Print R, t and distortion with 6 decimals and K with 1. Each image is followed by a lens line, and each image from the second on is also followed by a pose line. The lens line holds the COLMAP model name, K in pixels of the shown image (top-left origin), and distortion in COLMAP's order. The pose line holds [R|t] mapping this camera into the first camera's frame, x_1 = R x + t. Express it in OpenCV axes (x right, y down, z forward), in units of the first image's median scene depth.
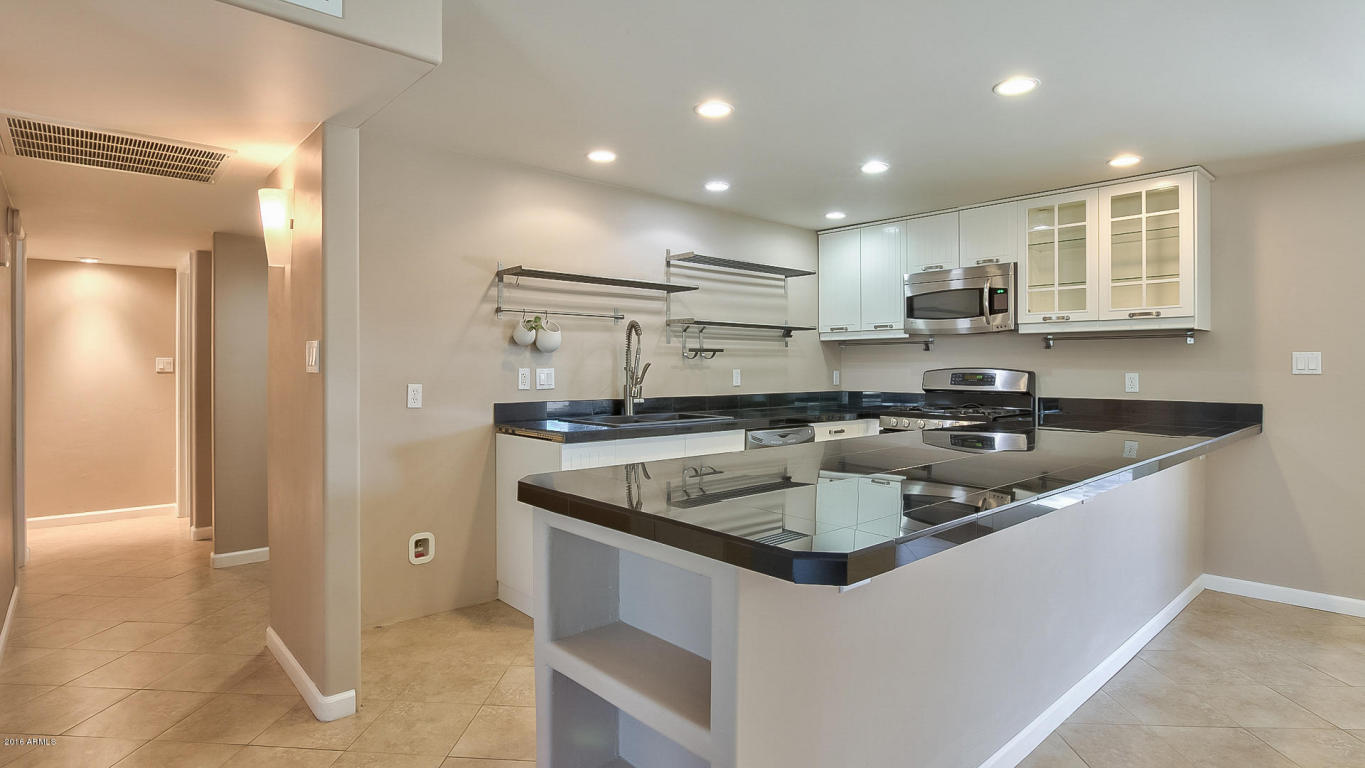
lens RADIAL K [[690.2, 0, 680.5], [0, 690.2, 362.6], [0, 0, 1]] dist [-0.024423, 0.000253]
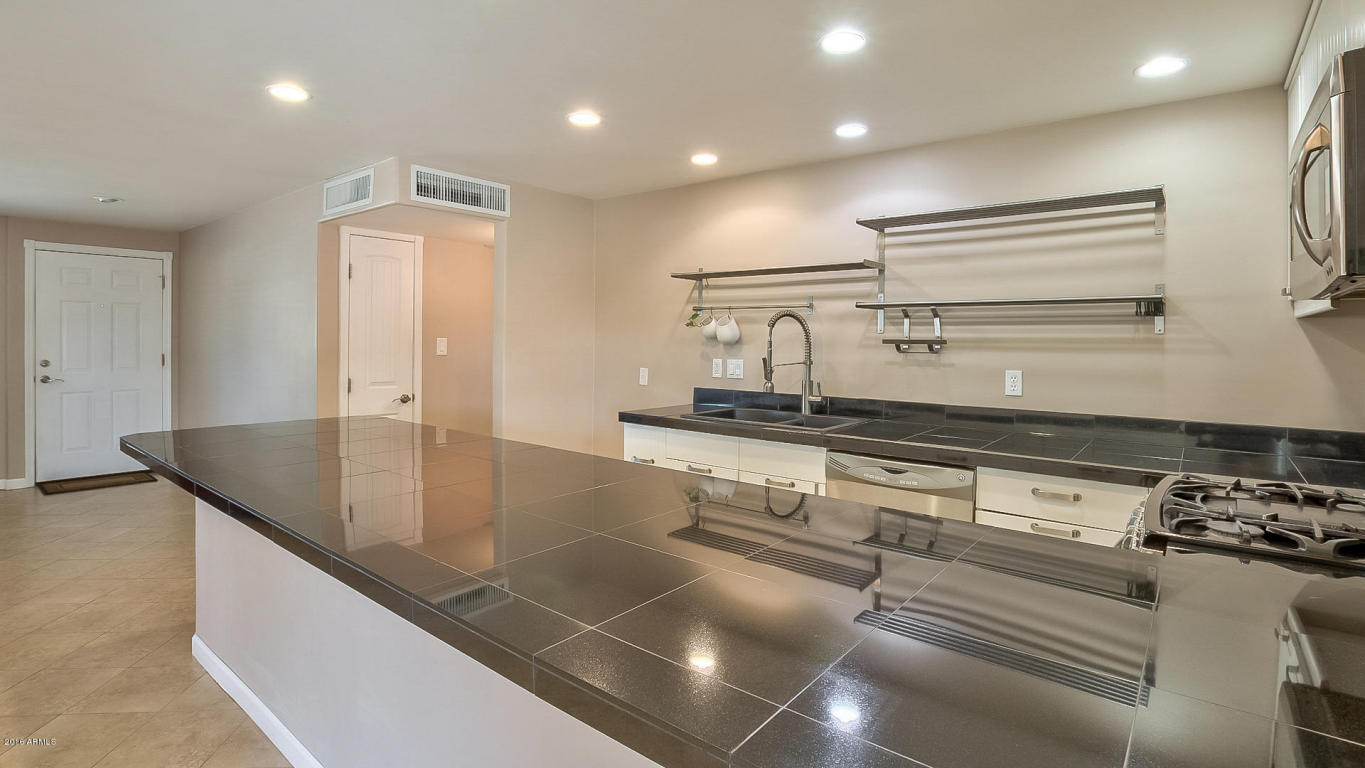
lens RADIAL K [[644.9, 0, 681.8], [0, 644.9, 354.6], [0, 0, 1]] dist [-0.024348, 0.000332]
pose [[0.170924, 0.024631, -0.984976, 0.724211], [-0.003094, 0.999696, 0.024463, -0.021784], [0.985279, -0.001134, 0.170948, 0.686359]]
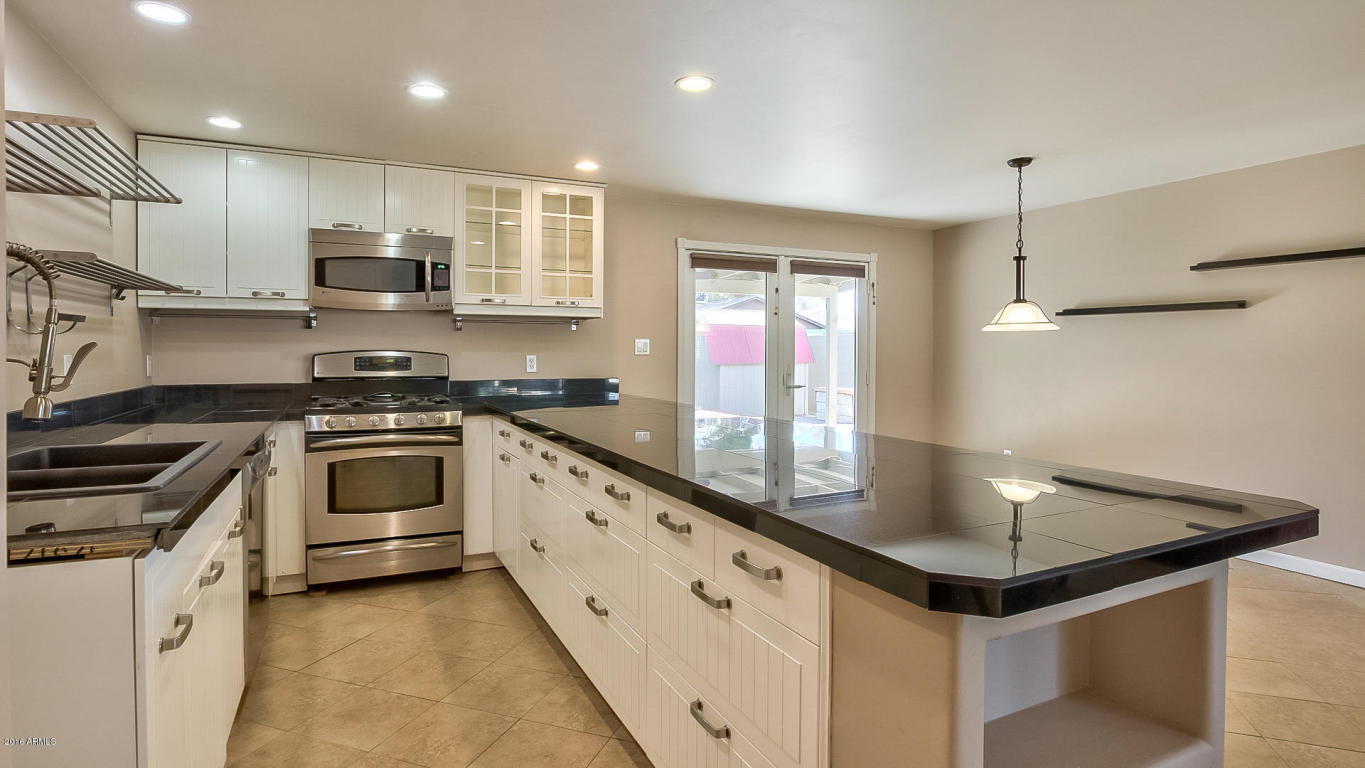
lens RADIAL K [[690.2, 0, 680.5], [0, 690.2, 362.6], [0, 0, 1]] dist [-0.024423, 0.000253]
pose [[0.274484, -0.020108, 0.961381, -0.343074], [-0.009125, 0.999682, 0.023514, -0.000808], [-0.961548, -0.015227, 0.274214, 0.460355]]
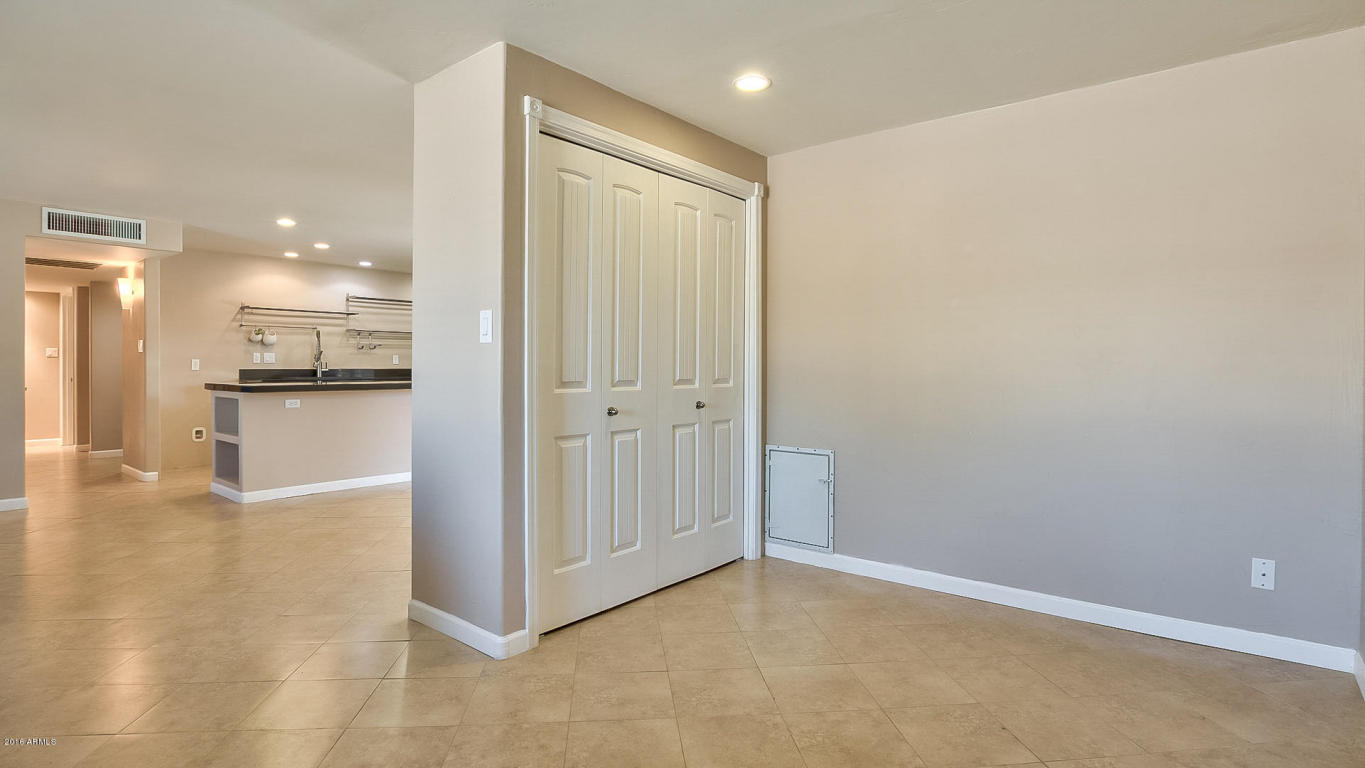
lens RADIAL K [[674.1, 0, 681.8], [0, 674.1, 367.4], [0, 0, 1]] dist [-0.029281, -0.000453]
pose [[0.986964, 0.001583, 0.160932, 0.646336], [-0.003465, 0.999929, 0.011417, 0.021974], [-0.160902, -0.011825, 0.986899, -1.075072]]
